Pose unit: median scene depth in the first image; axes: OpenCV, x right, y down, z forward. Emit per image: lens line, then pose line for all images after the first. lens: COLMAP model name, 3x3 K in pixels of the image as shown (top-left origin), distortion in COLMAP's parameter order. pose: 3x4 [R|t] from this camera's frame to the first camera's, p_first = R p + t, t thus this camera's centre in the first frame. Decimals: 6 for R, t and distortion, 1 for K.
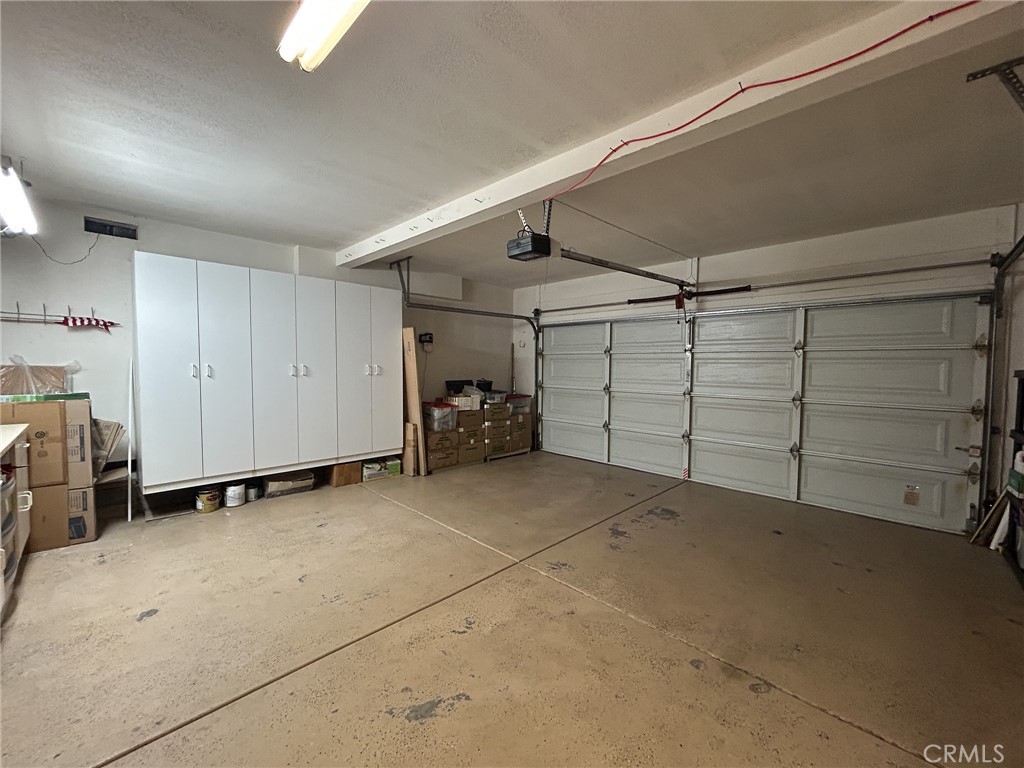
lens RADIAL K [[414.8, 0, 512.0], [0, 414.8, 384.0], [0, 0, 1]] dist [0.000522, 0.000245]
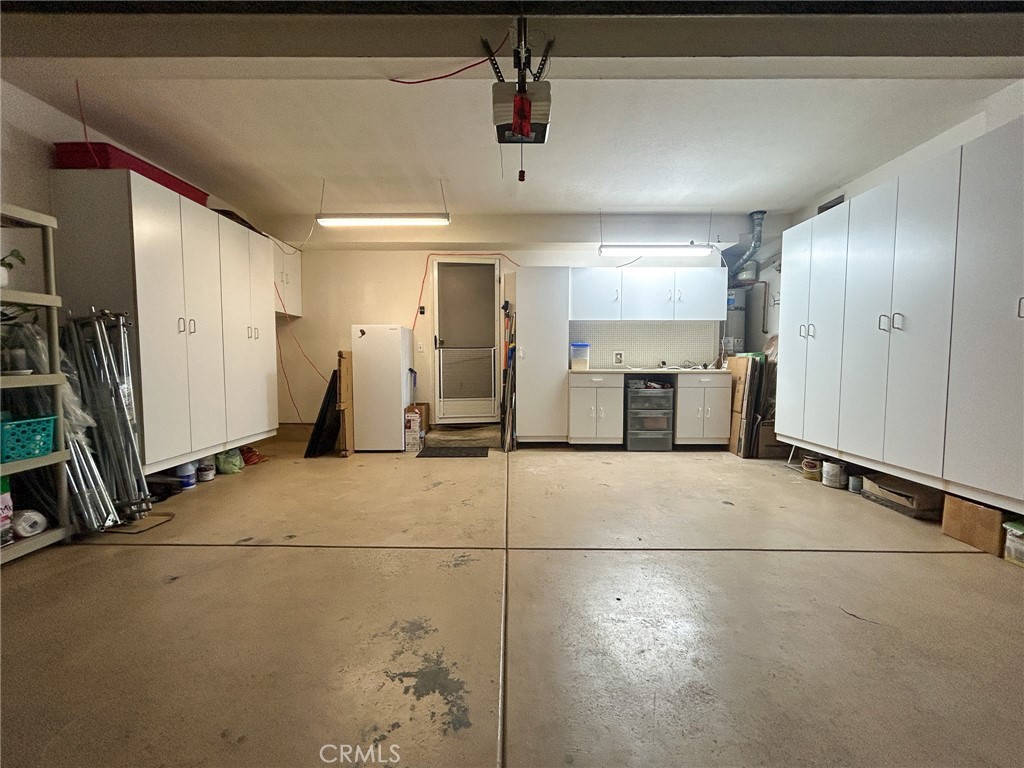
lens RADIAL K [[414.8, 0, 512.0], [0, 414.8, 384.0], [0, 0, 1]] dist [0.000522, 0.000245]
pose [[-0.711688, 0.030711, -0.701824, 0.473990], [-0.041494, 0.995462, 0.085637, 0.041338], [0.701269, 0.090068, -0.707184, 1.314087]]
